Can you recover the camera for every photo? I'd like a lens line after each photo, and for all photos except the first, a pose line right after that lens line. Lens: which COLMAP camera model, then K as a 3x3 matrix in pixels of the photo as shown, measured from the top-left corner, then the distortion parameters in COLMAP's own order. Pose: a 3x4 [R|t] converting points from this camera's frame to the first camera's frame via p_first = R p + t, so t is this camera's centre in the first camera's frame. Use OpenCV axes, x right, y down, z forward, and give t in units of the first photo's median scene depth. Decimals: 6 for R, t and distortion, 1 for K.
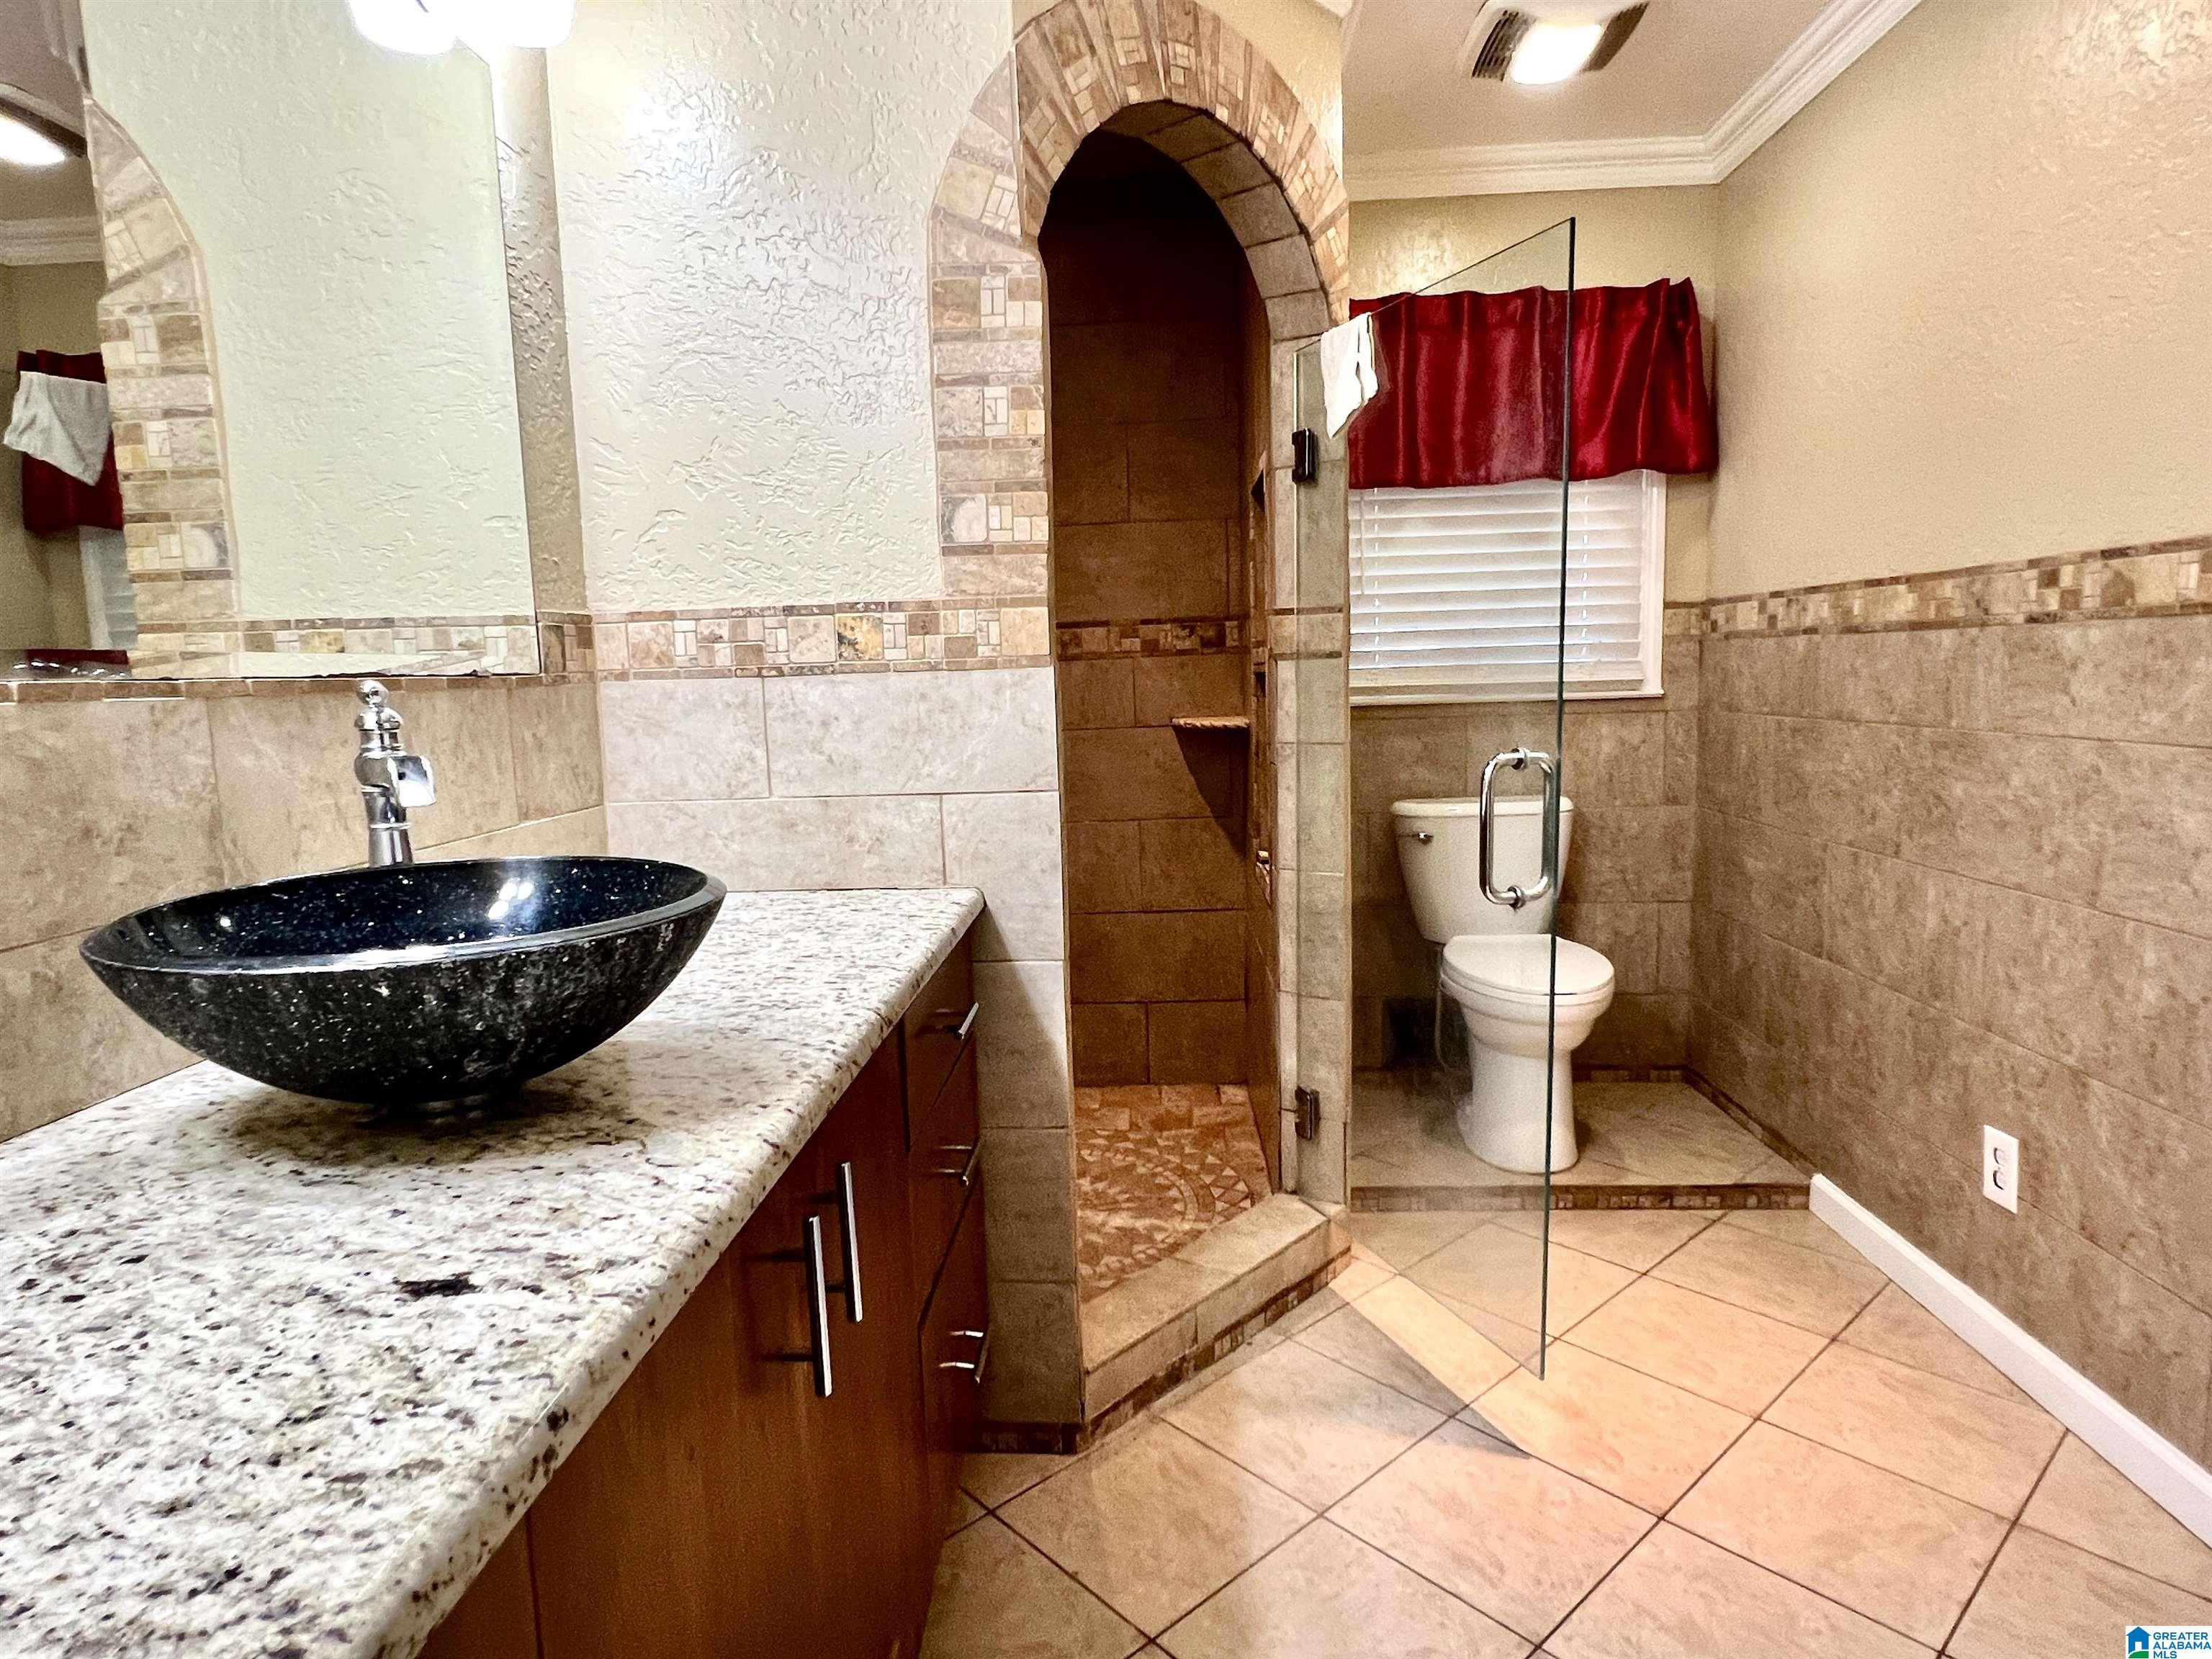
lens RADIAL K [[1240.9, 0, 1106.0], [0, 1240.9, 829.5], [0, 0, 1]] dist [-0.003298, -0.001102]
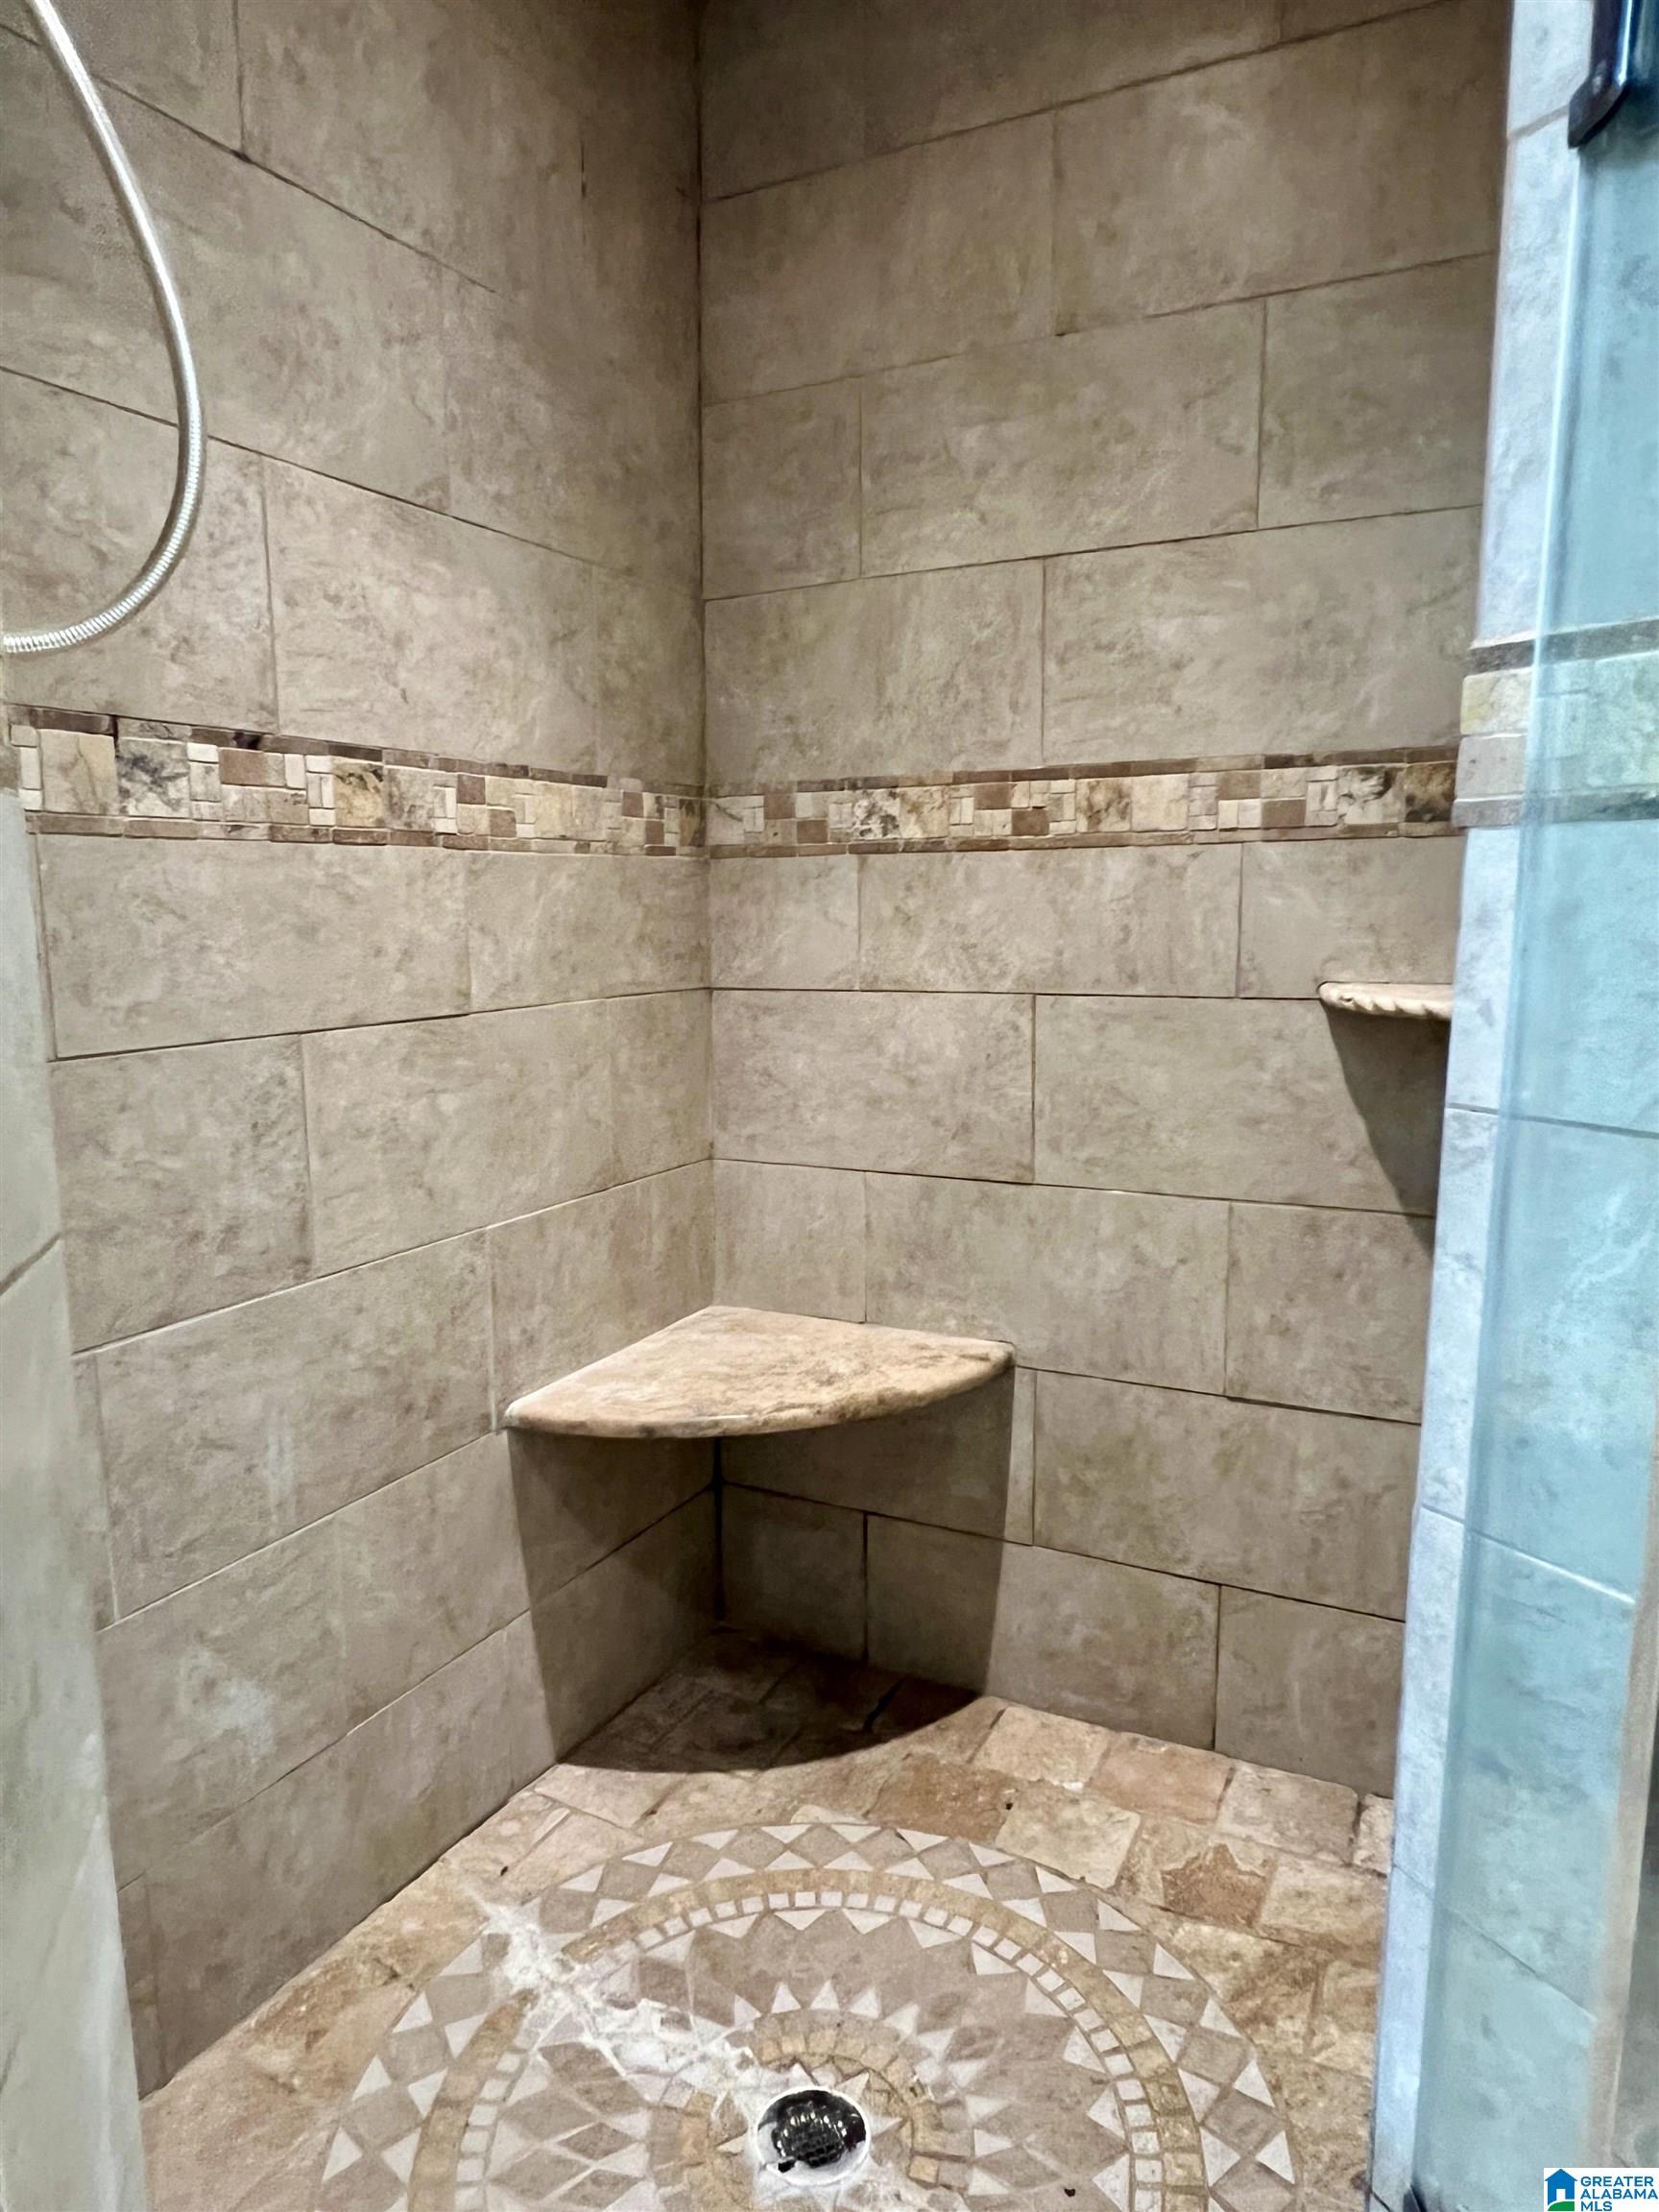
lens RADIAL K [[1444.9, 0, 834.1], [0, 1444.9, 1122.4], [0, 0, 1]] dist [-0.002426, -0.000228]
pose [[0.908163, 0.095600, -0.407555, 0.110832], [-0.080788, 0.995297, 0.053446, -0.054604], [0.410748, -0.015613, 0.911615, 0.465979]]
